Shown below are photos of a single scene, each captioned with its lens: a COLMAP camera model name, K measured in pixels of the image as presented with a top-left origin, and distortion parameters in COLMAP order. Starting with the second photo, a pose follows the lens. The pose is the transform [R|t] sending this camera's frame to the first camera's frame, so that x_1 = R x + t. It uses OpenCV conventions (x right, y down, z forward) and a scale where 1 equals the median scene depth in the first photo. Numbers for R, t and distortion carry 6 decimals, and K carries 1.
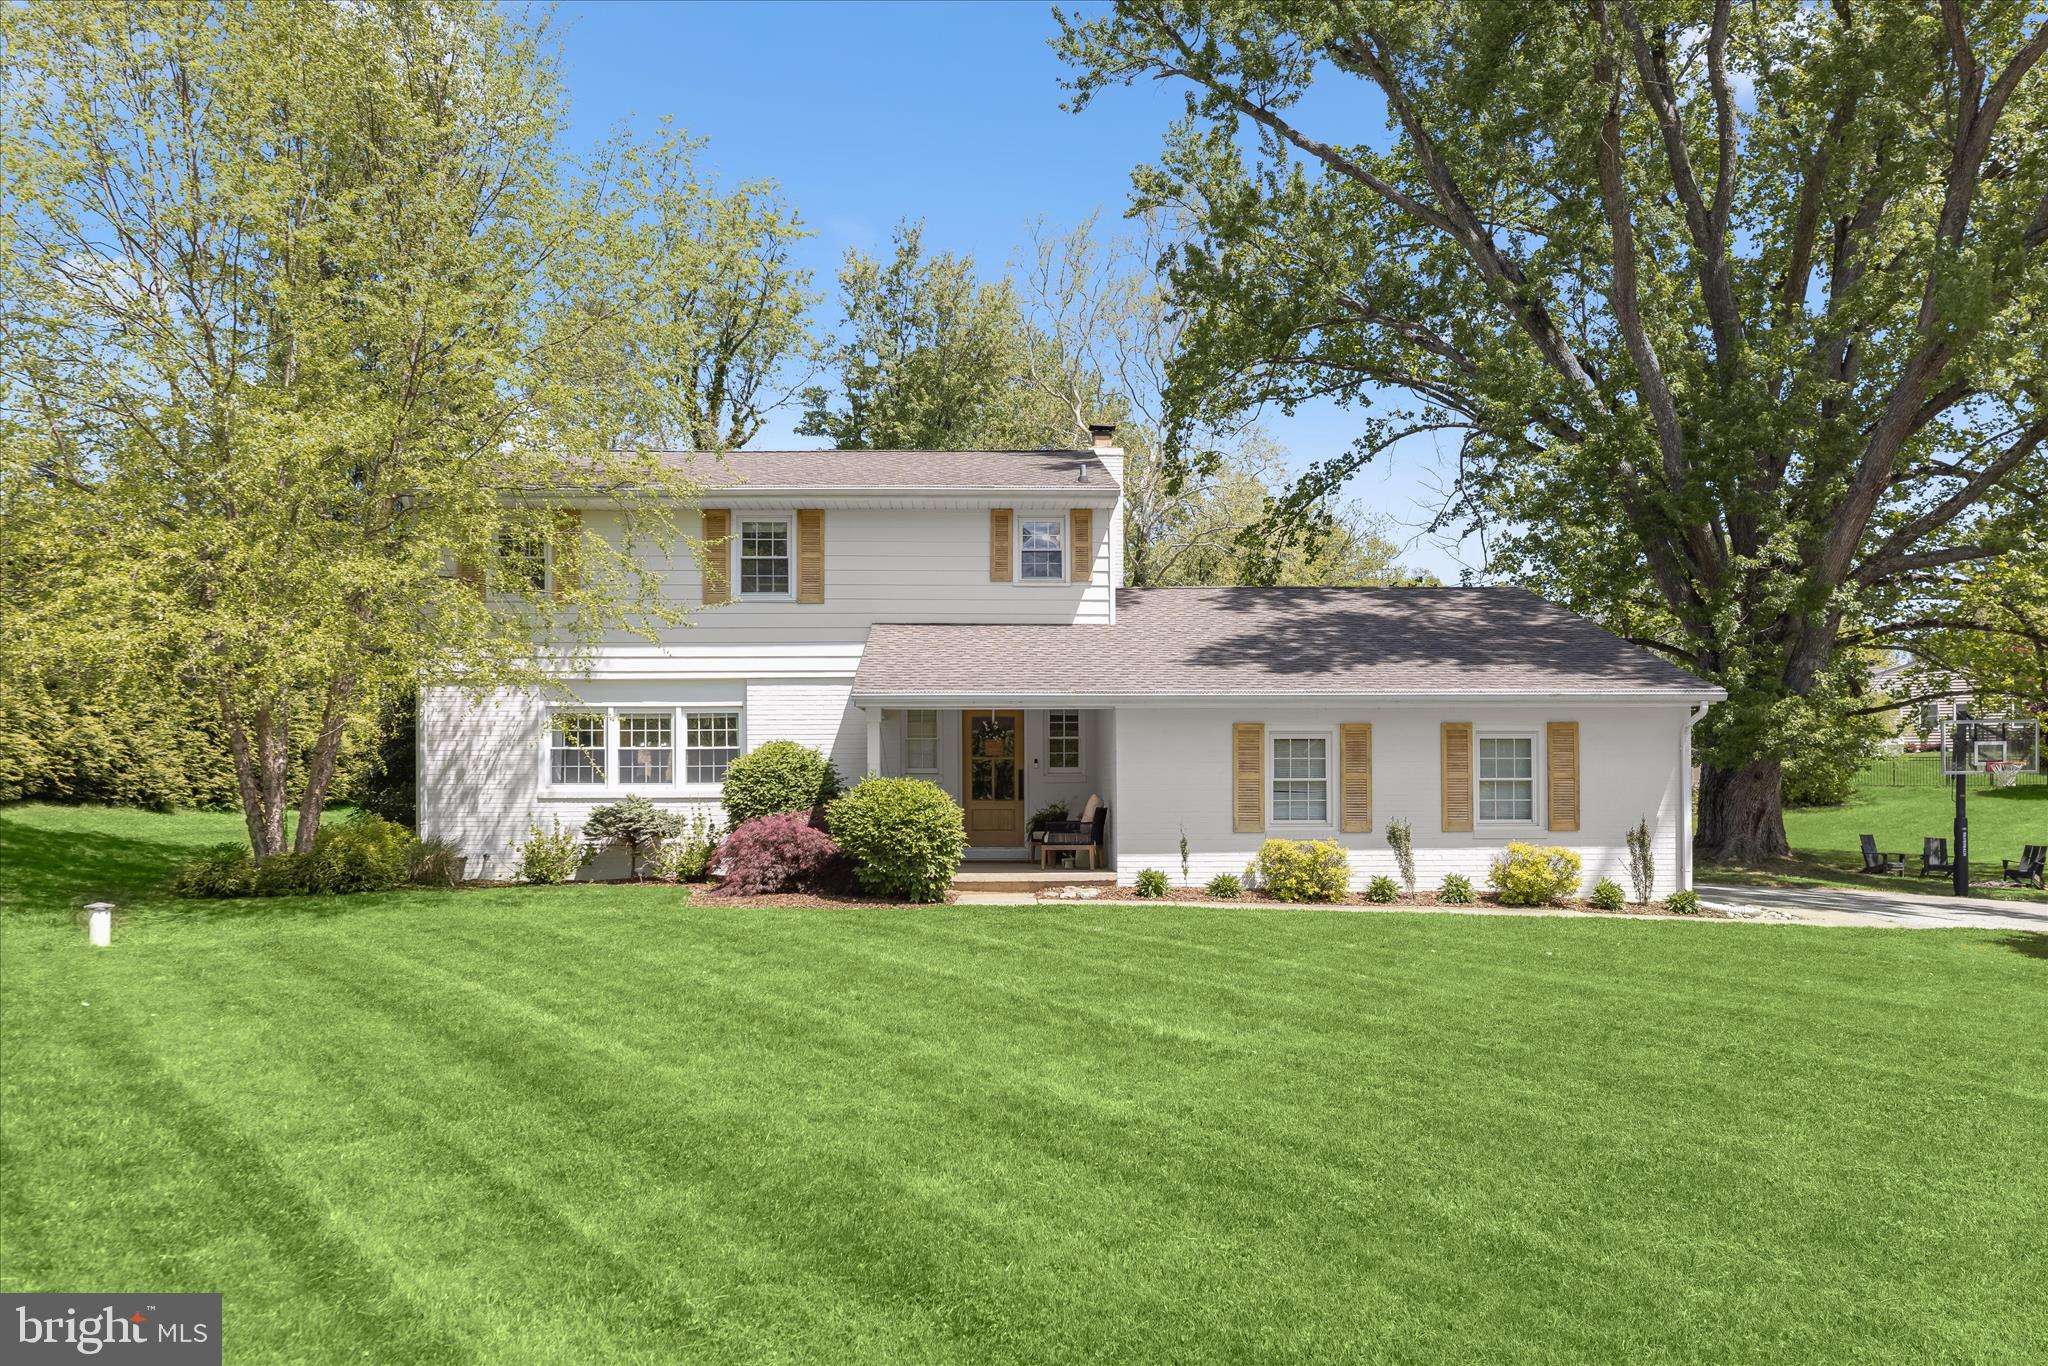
lens RADIAL K [[1459.0, 0, 1024.0], [0, 1459.0, 683.0], [0, 0, 1]] dist [0.008577, 0.002016]
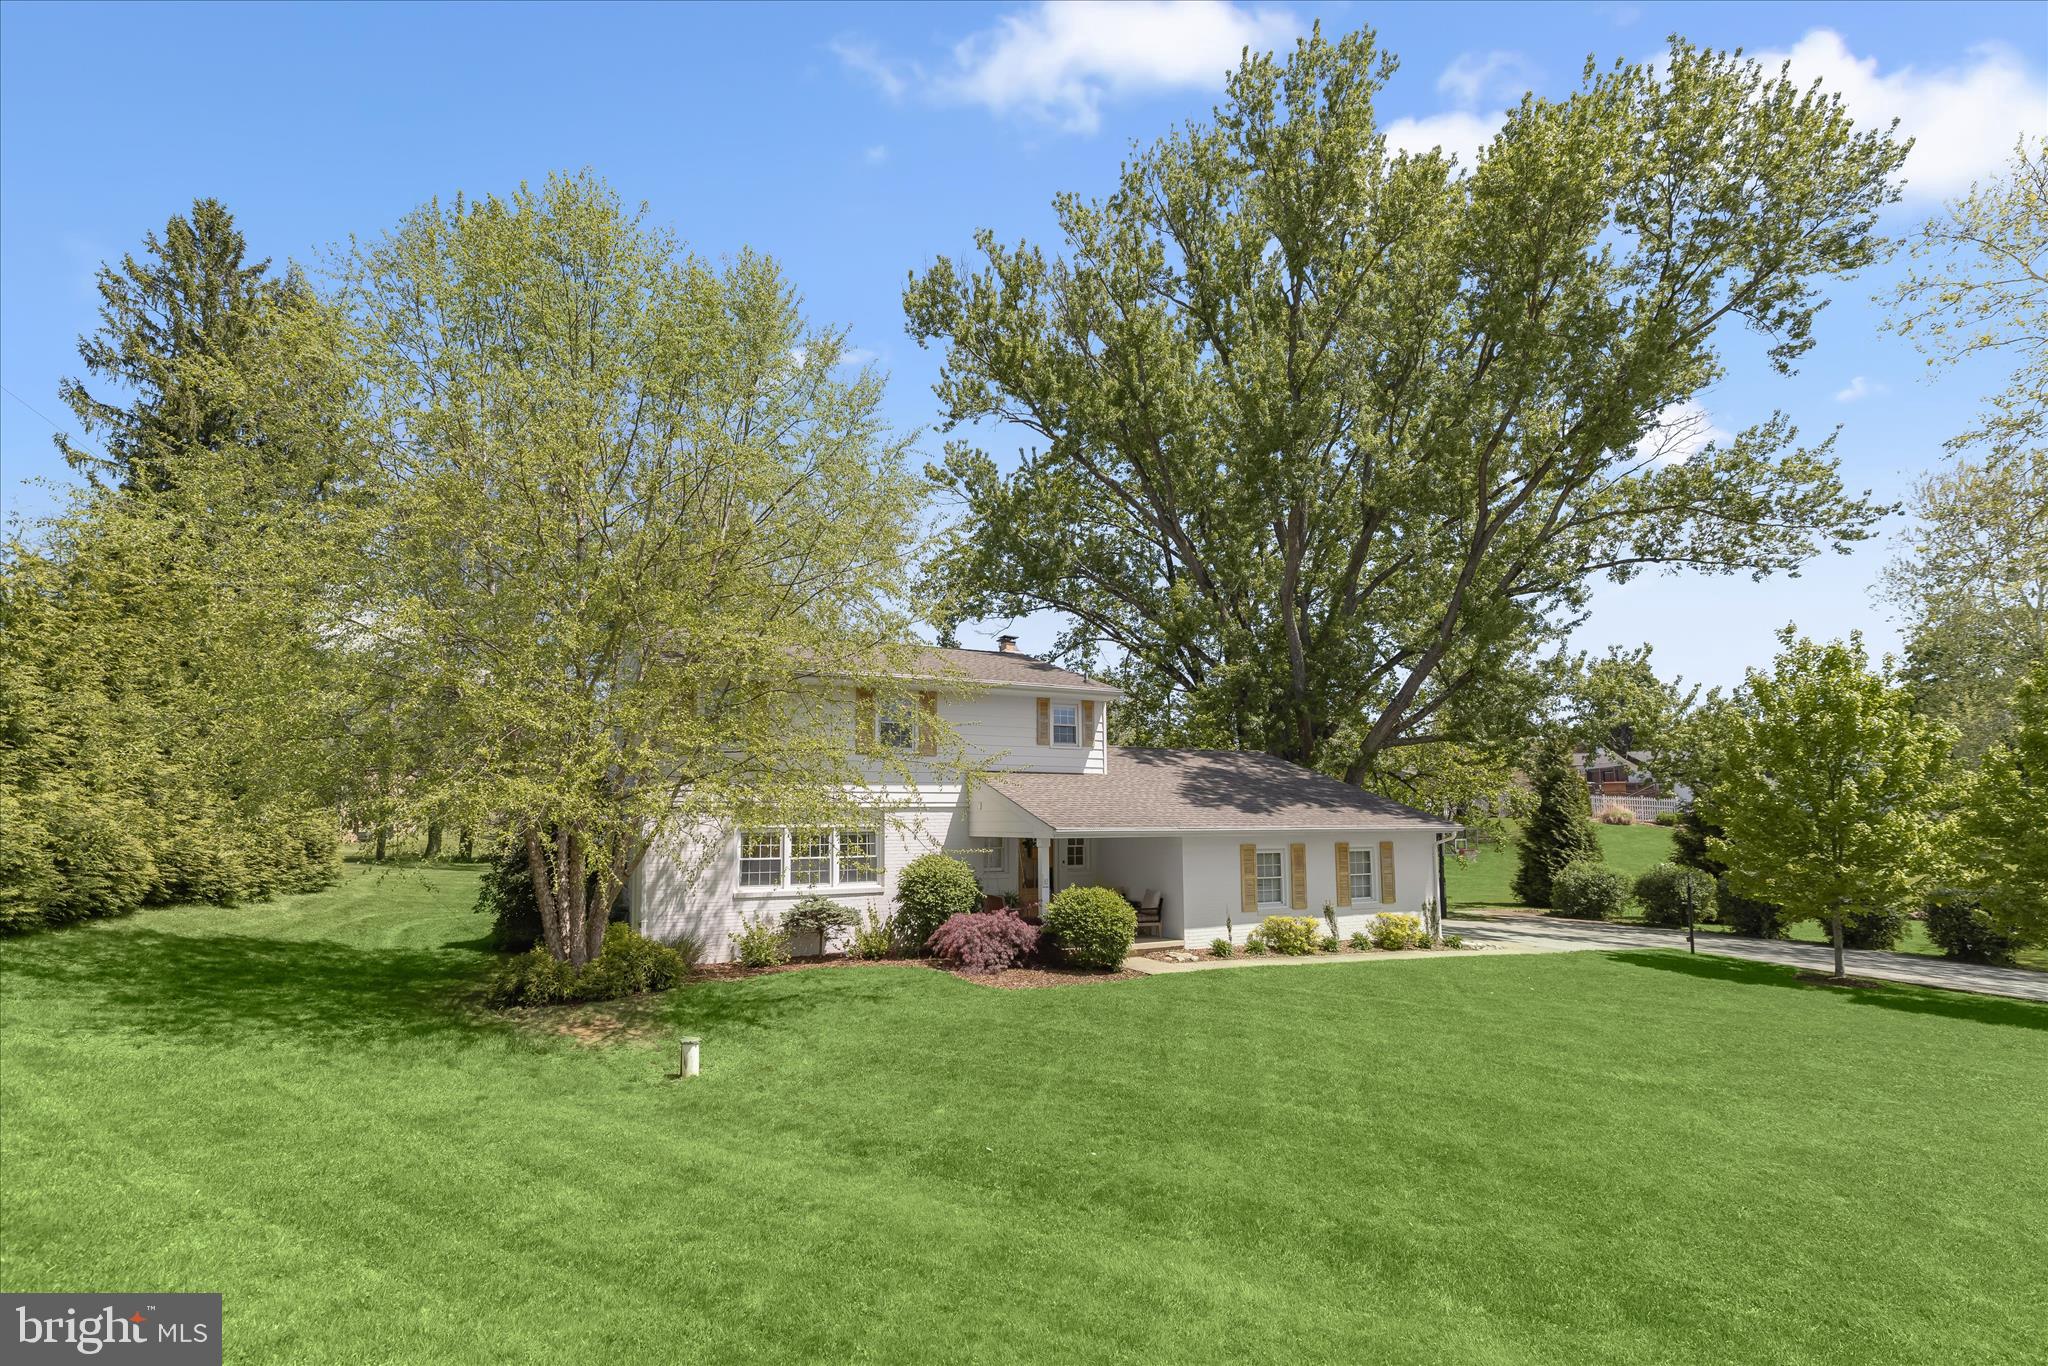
lens RADIAL K [[918.6, 0, 1024.0], [0, 918.6, 683.0], [0, 0, 1]] dist [0.000263, -0.000072]
pose [[0.900960, 0.065430, 0.428941, -0.459370], [-0.028317, 0.995324, -0.092346, -0.044501], [-0.432978, 0.071054, 0.898600, 0.128475]]
